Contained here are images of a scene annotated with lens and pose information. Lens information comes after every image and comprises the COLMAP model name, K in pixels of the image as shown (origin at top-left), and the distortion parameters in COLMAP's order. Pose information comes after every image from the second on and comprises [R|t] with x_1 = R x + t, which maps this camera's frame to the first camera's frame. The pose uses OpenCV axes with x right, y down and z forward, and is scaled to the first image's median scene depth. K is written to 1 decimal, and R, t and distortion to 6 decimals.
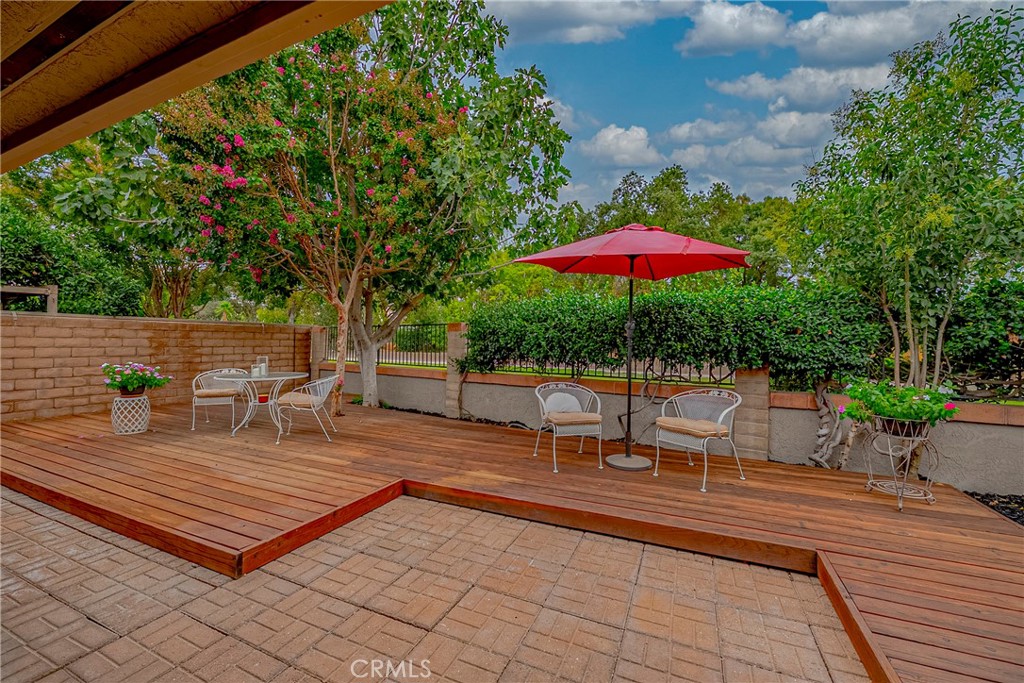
lens RADIAL K [[404.9, 0, 510.6], [0, 404.9, 340.8], [0, 0, 1]] dist [-0.013726, 0.000805]
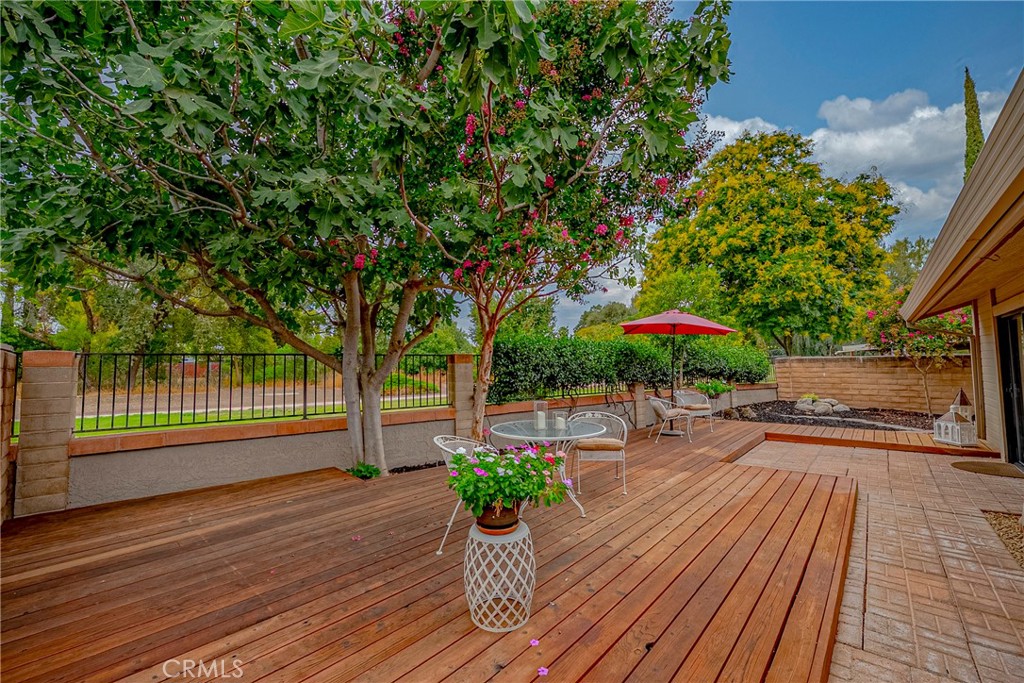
lens RADIAL K [[404.9, 0, 510.6], [0, 404.9, 340.8], [0, 0, 1]] dist [-0.013726, 0.000805]
pose [[0.318047, 0.047957, 0.946861, -1.802741], [0.019545, 0.998176, -0.057121, -0.037971], [-0.947874, 0.036673, 0.316529, 1.132277]]
